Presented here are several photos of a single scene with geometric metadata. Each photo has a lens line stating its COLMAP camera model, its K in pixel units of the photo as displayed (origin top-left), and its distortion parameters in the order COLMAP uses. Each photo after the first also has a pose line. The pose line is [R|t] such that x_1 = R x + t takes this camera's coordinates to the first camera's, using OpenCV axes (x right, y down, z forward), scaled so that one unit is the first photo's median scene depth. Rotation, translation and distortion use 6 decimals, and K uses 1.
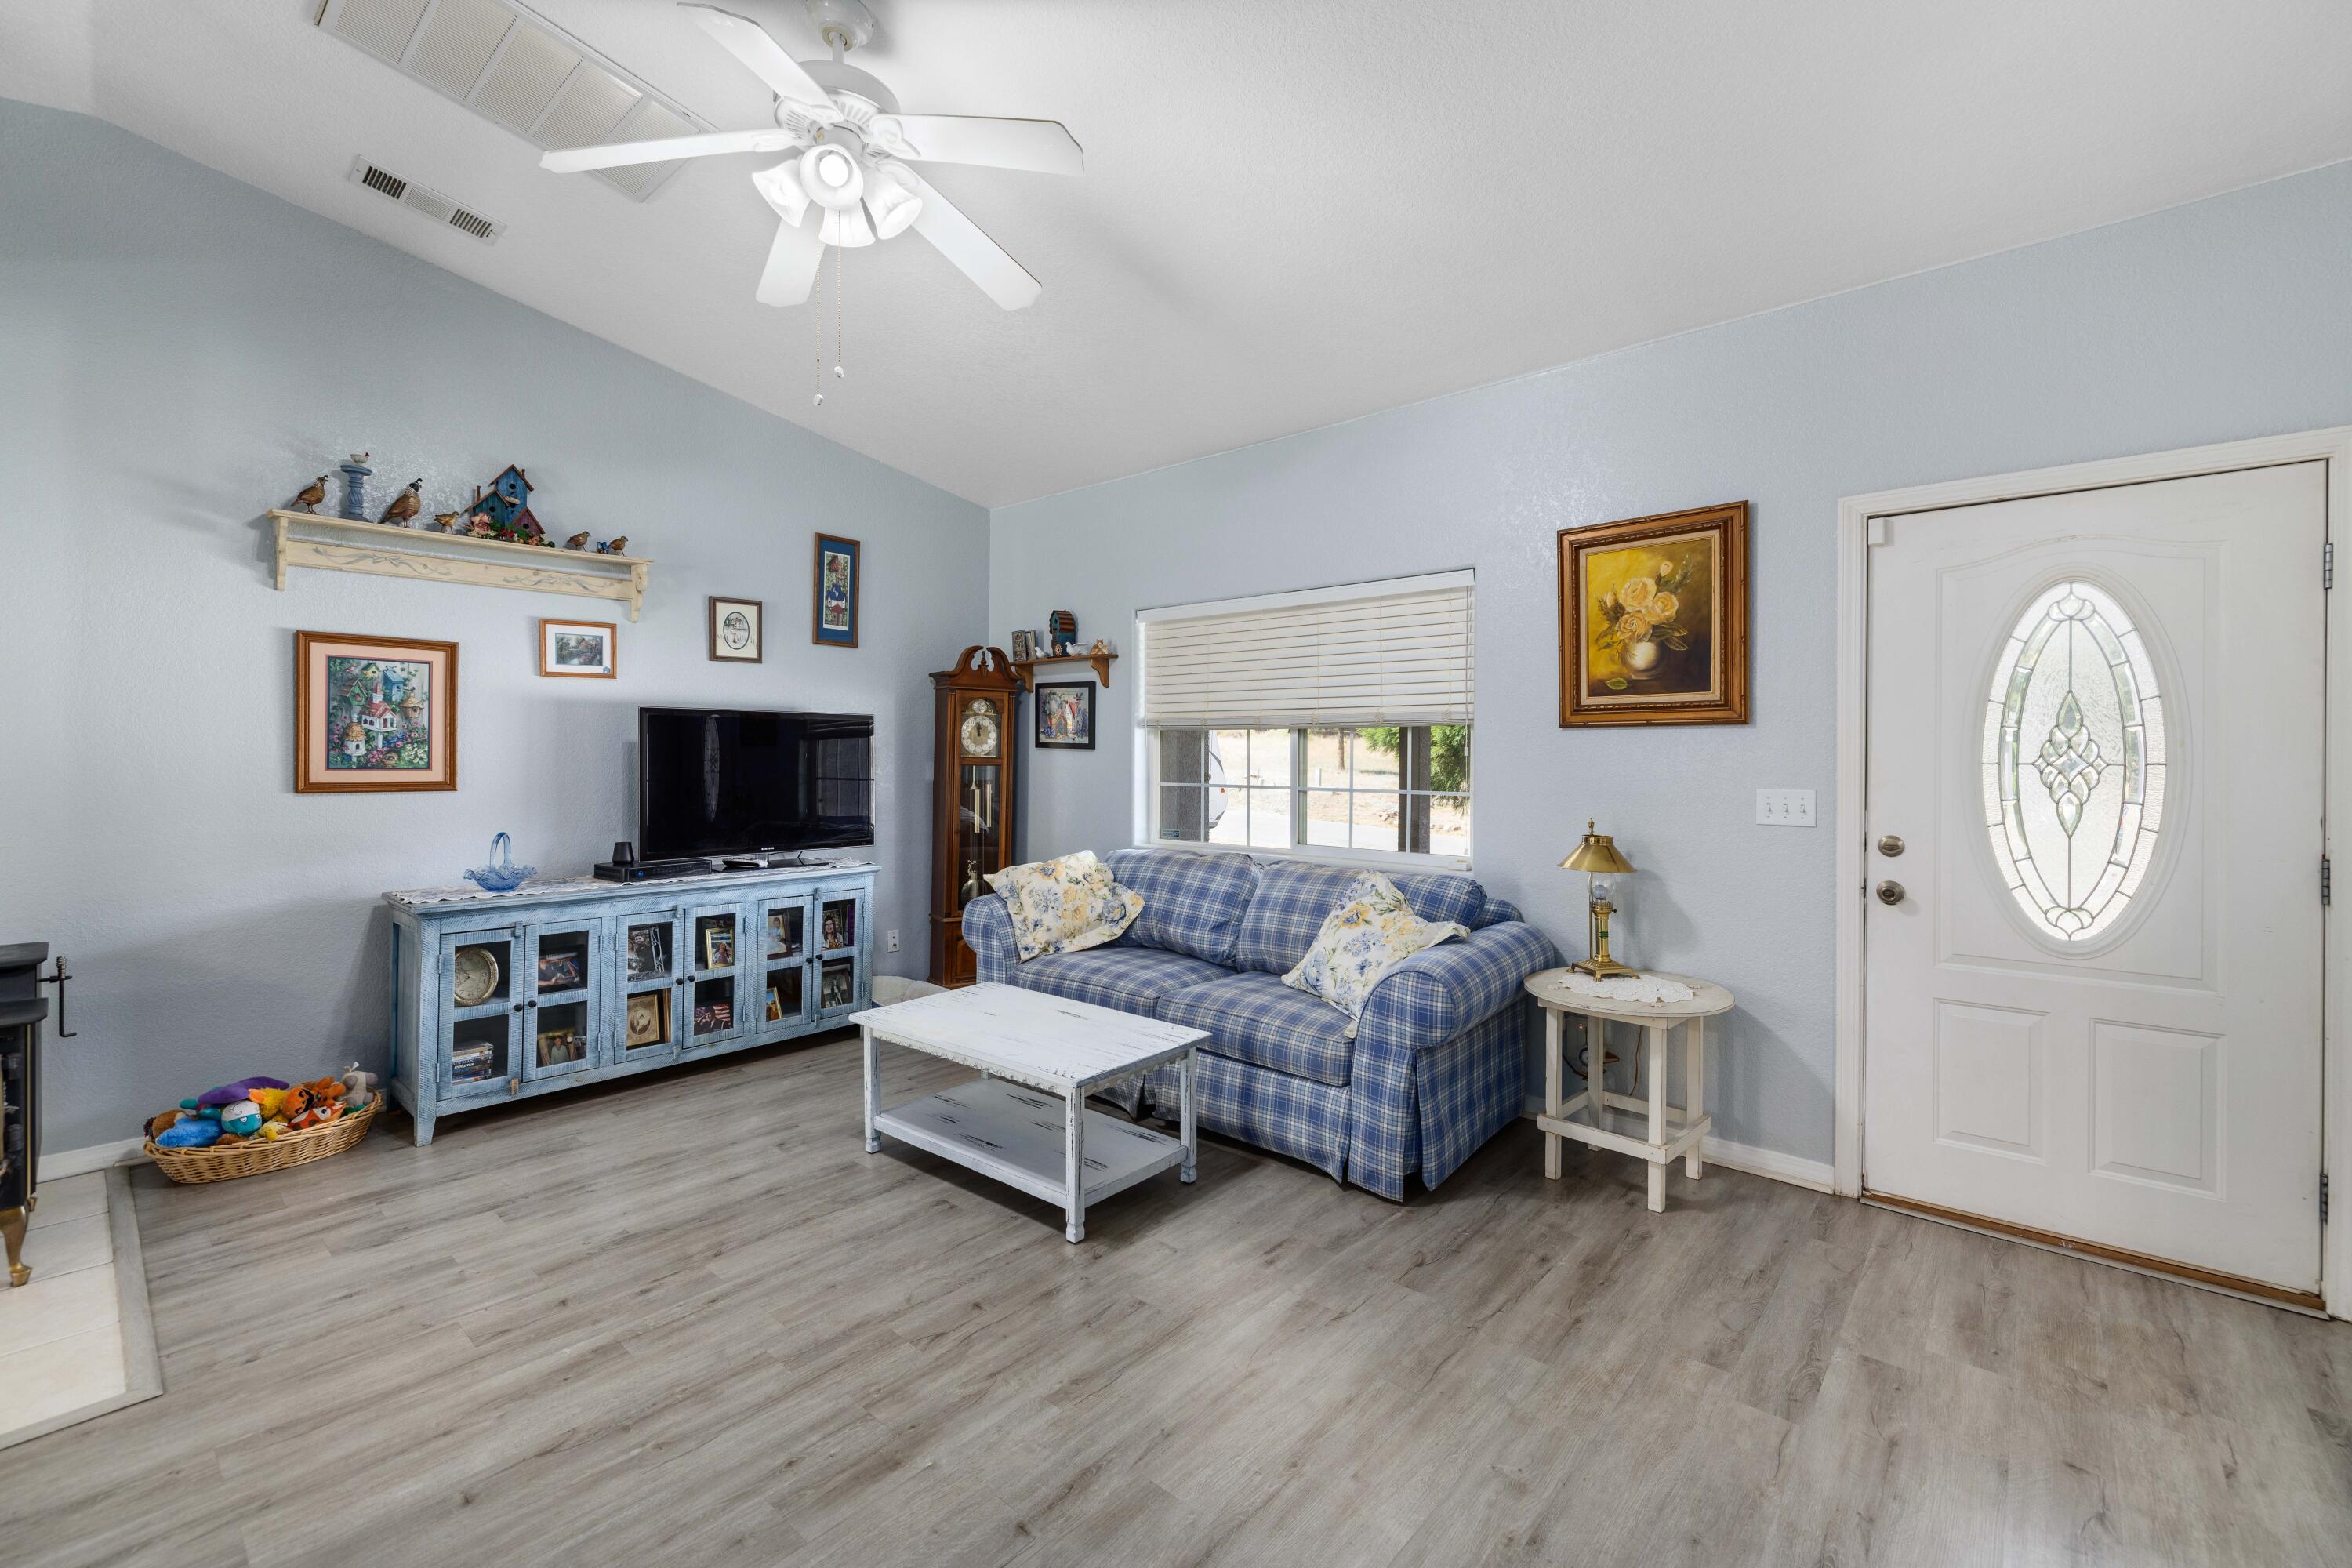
lens RADIAL K [[998.4, 0, 1175.0], [0, 998.4, 761.9], [0, 0, 1]] dist [0.000155, 0.000122]
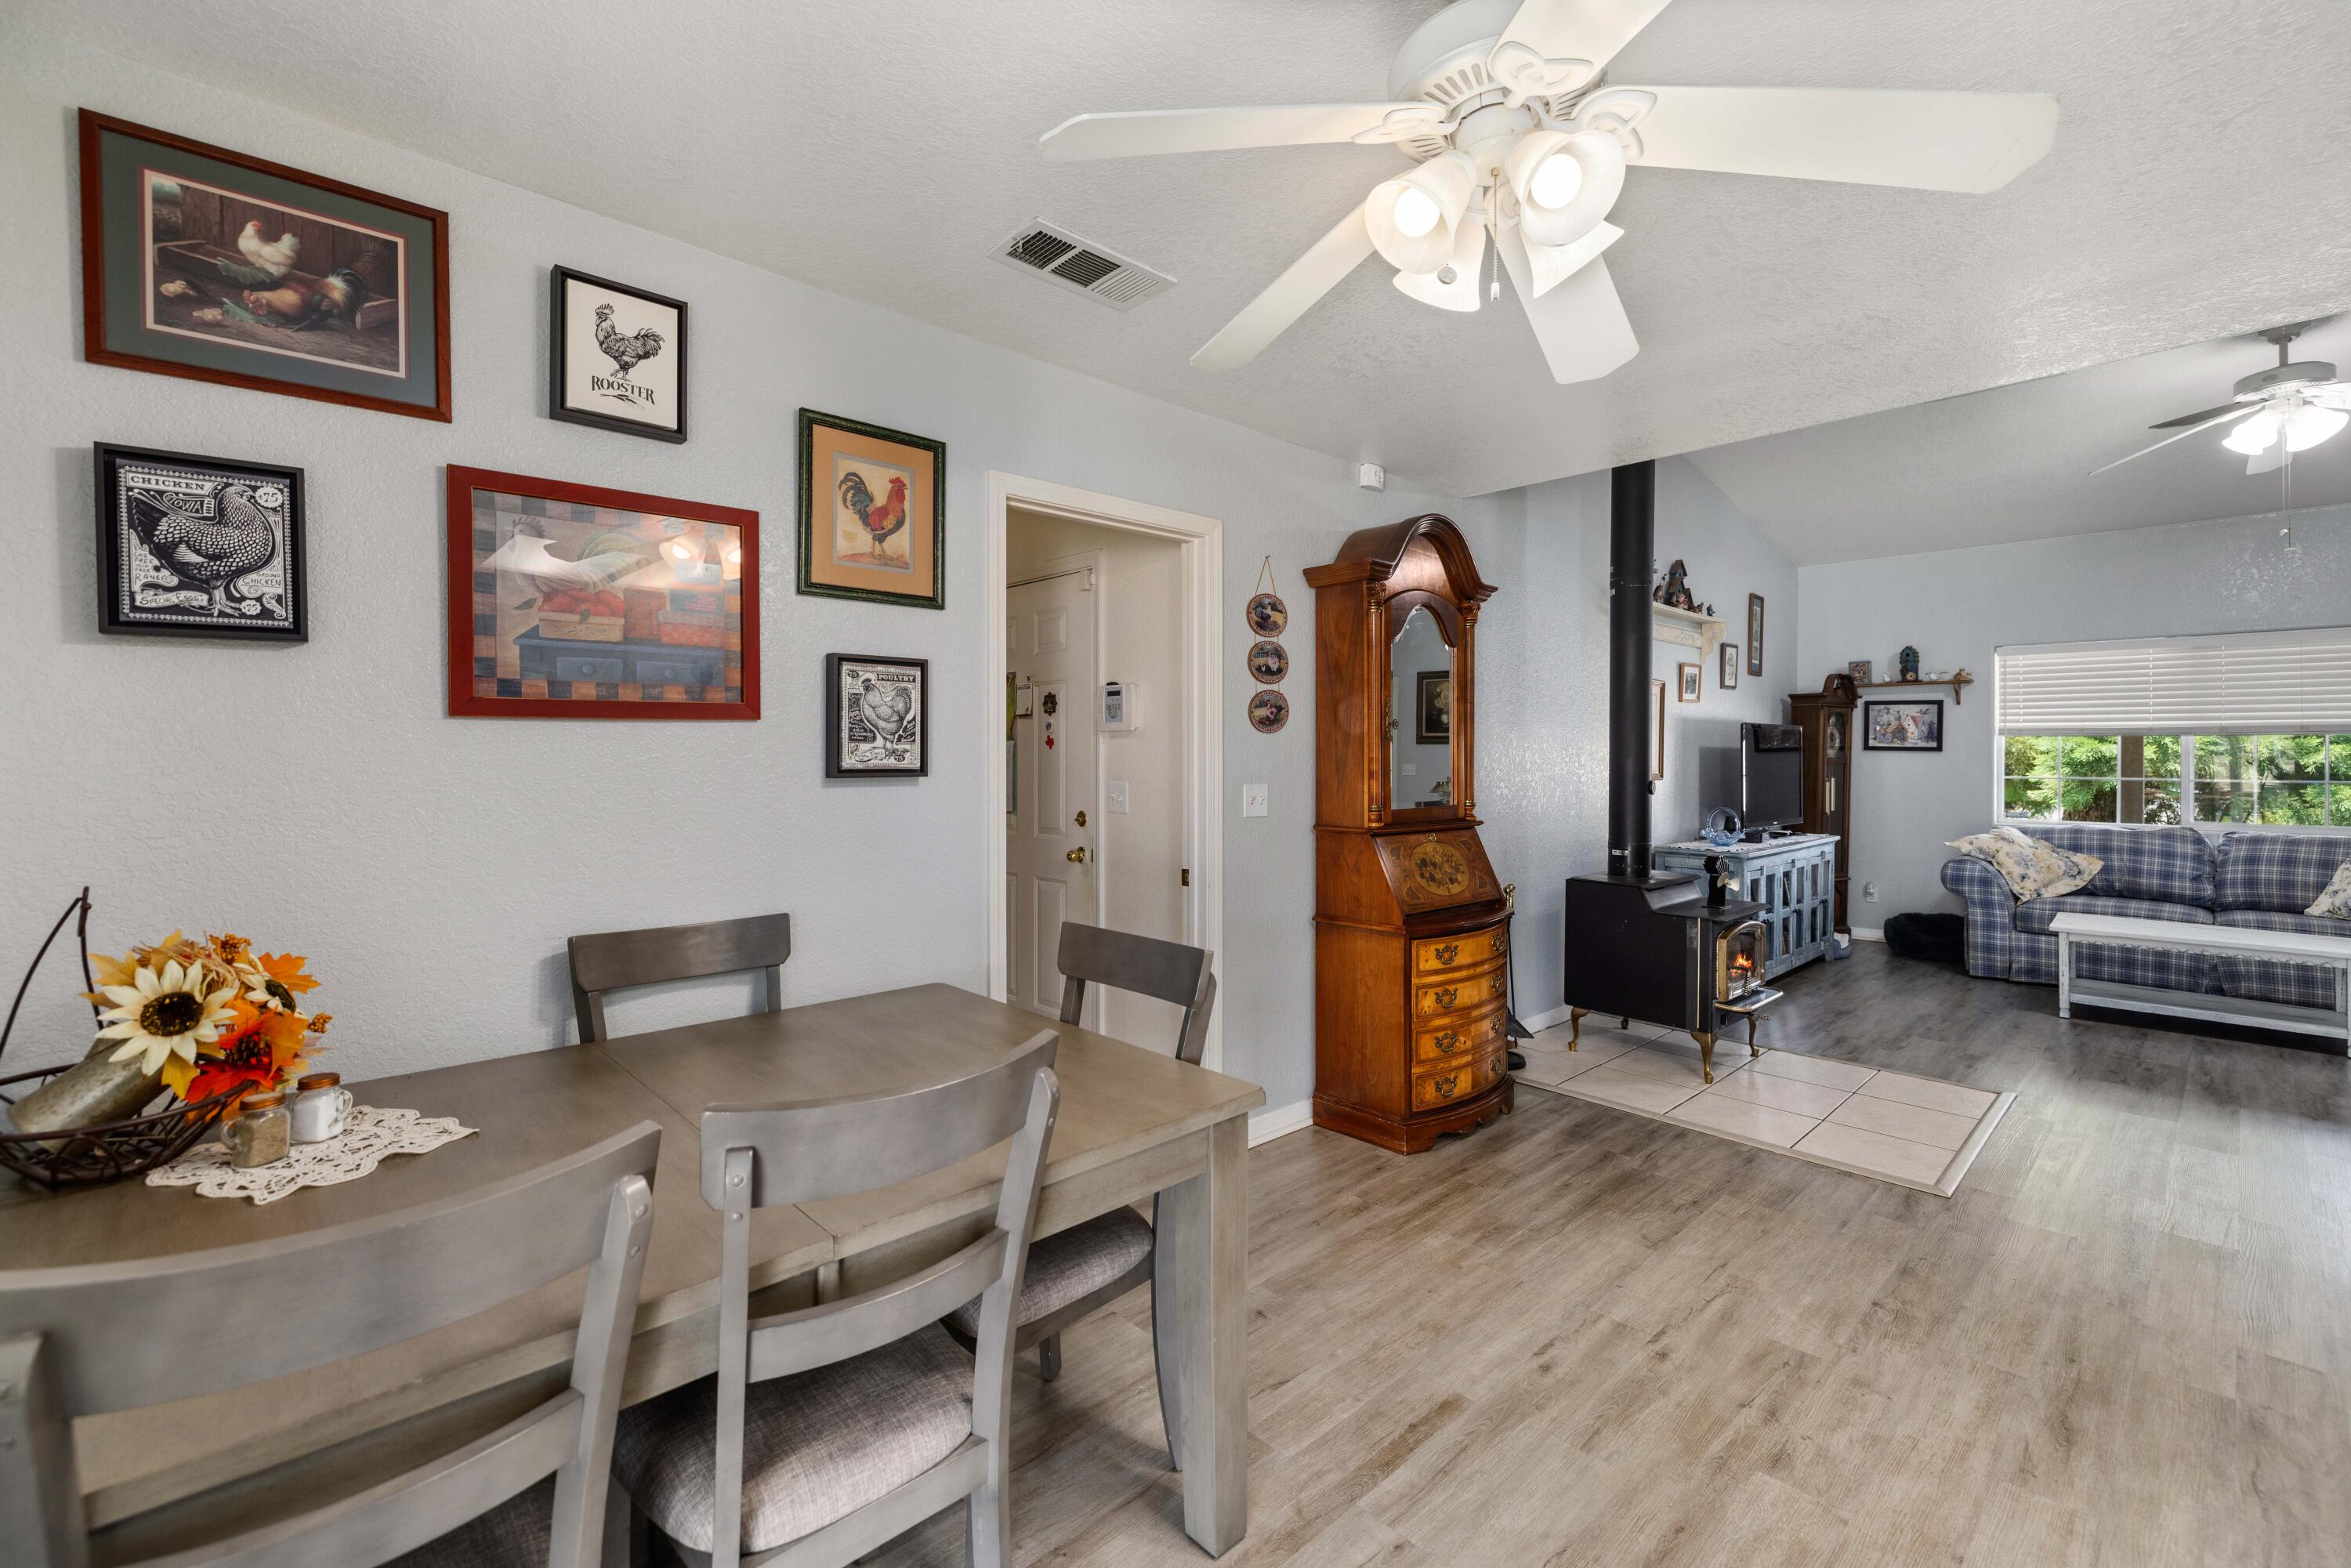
lens RADIAL K [[997.9, 0, 1168.9], [0, 997.9, 745.8], [0, 0, 1]] dist [0.000155, 0.000122]
pose [[0.994854, -0.001320, -0.101313, -1.293690], [-0.000410, 0.999855, -0.017053, 0.003924], [0.101320, 0.017006, 0.994708, -0.560124]]
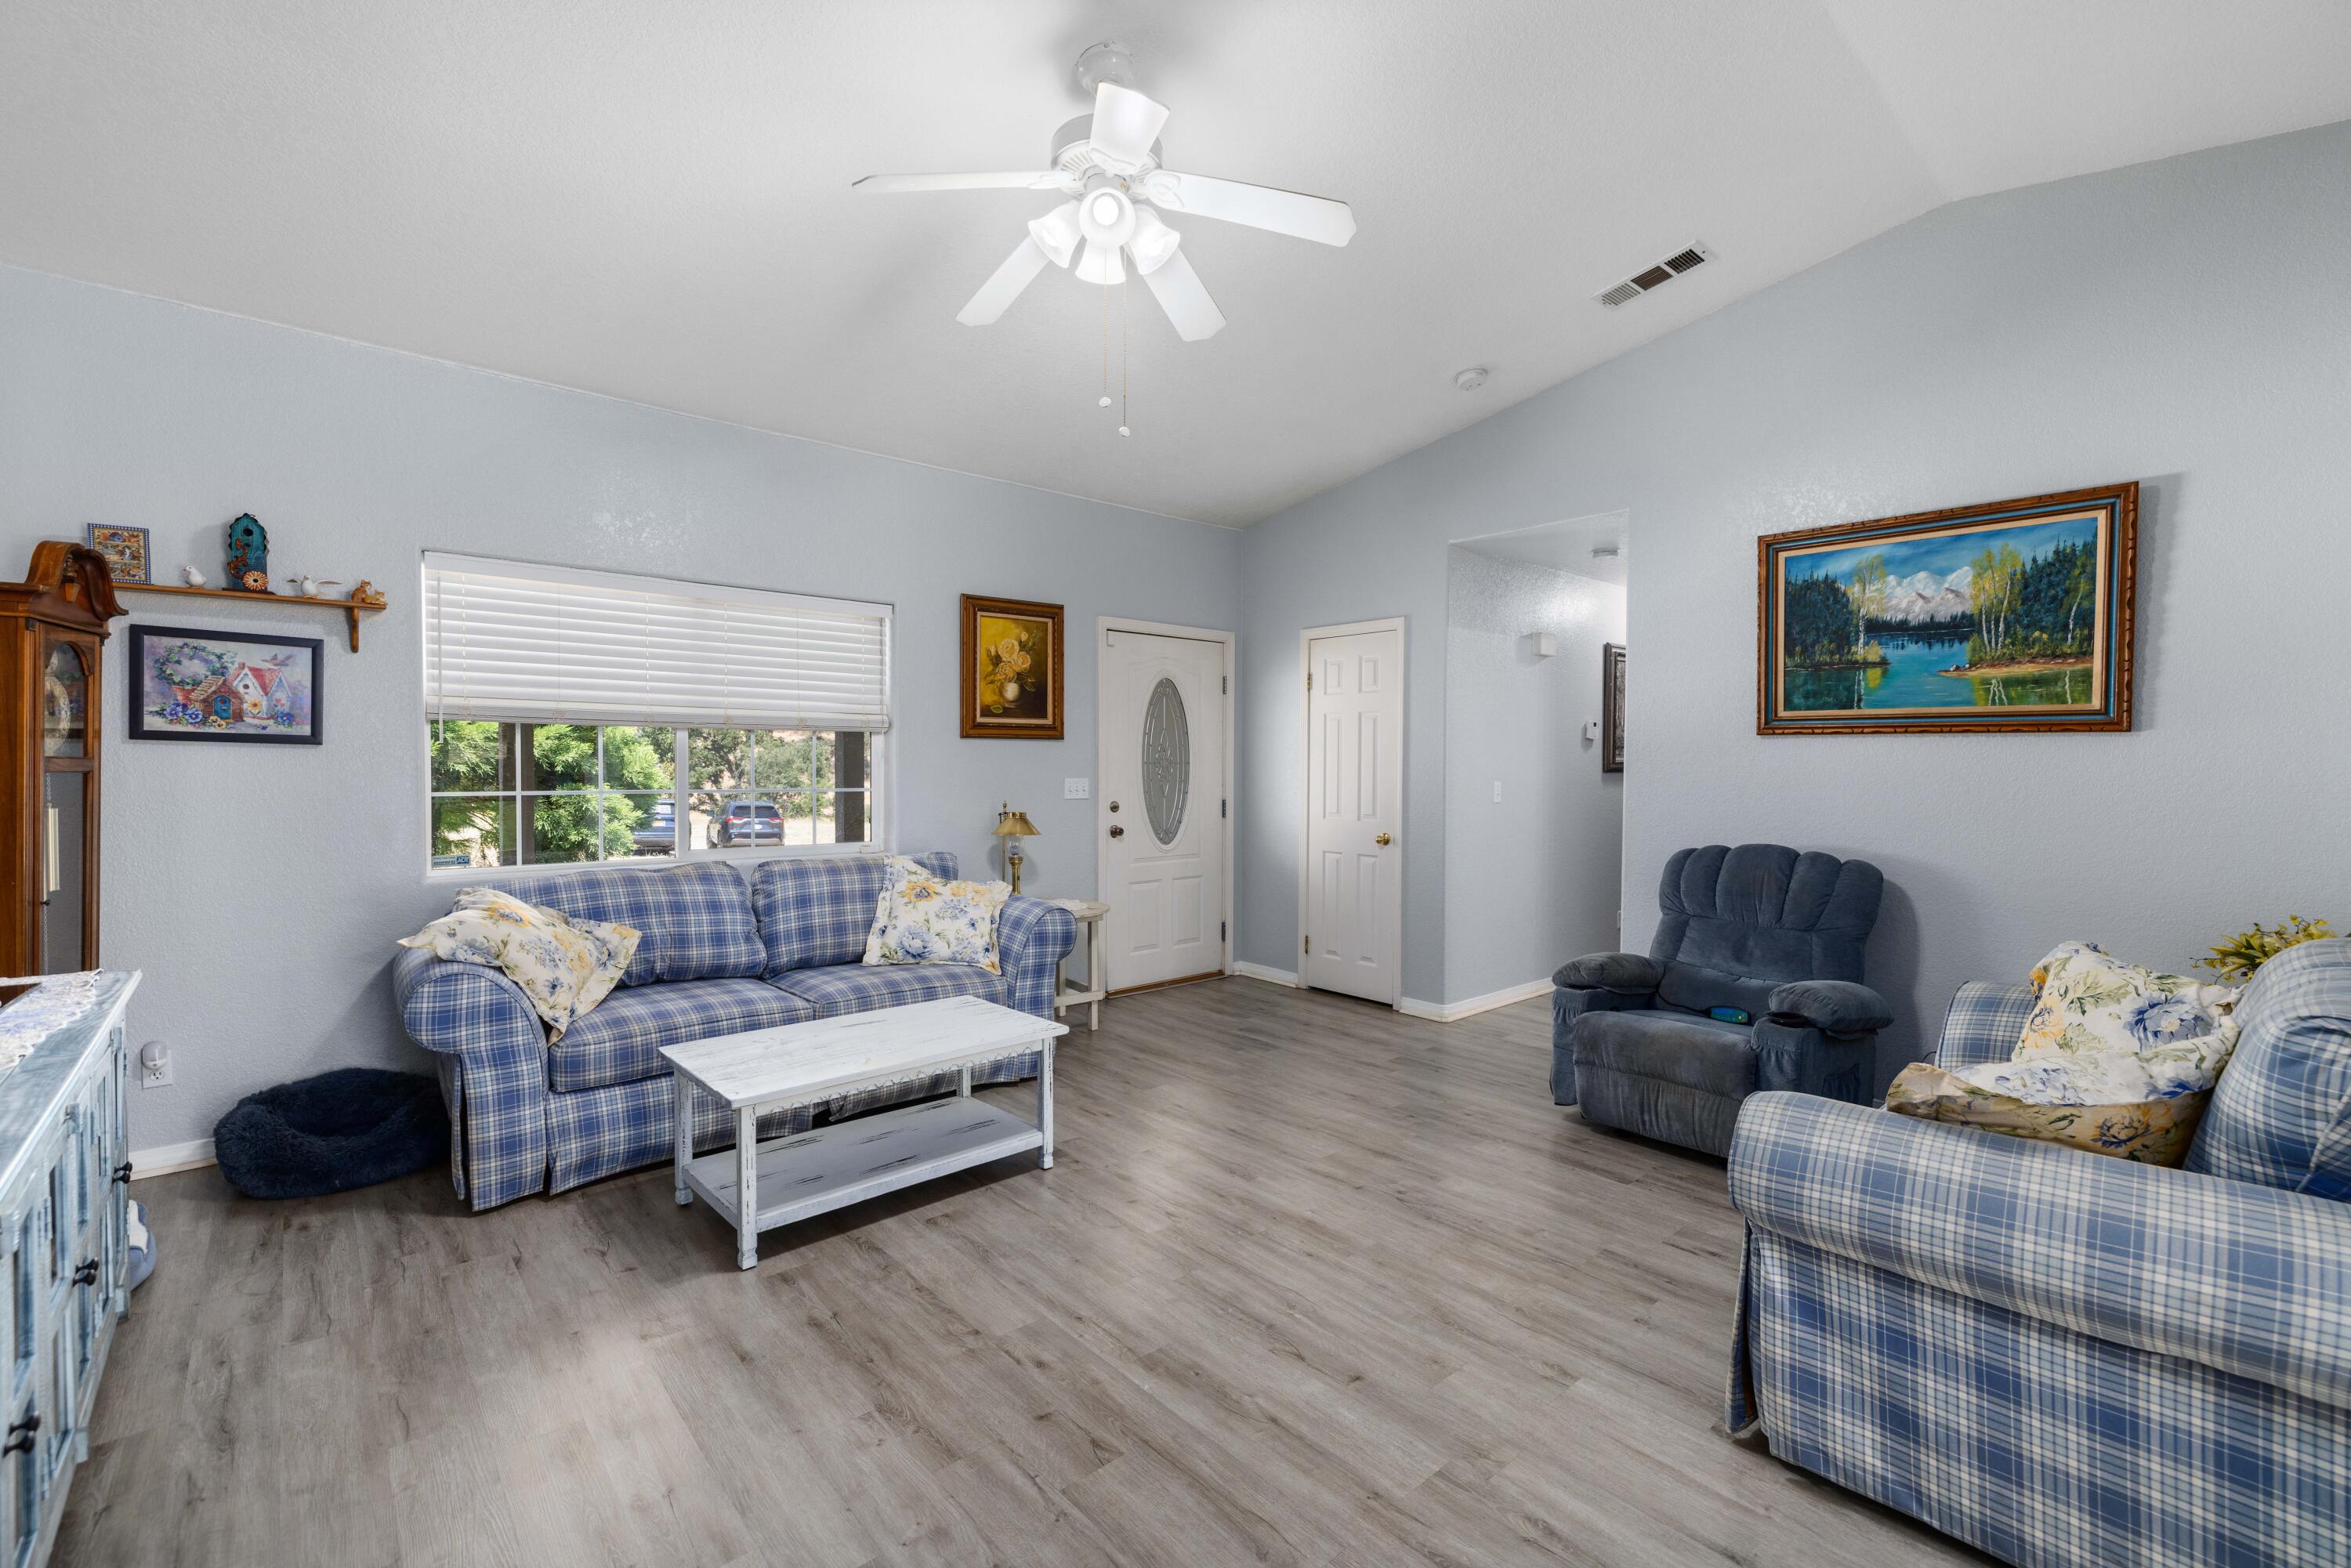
lens RADIAL K [[997.9, 0, 1173.4], [0, 997.9, 804.9], [0, 0, 1]] dist [0.000155, 0.000122]
pose [[0.133768, -0.044491, 0.990013, -0.872112], [0.000932, 0.998997, 0.044769, -0.003128], [-0.991012, -0.005066, 0.133675, 0.489578]]
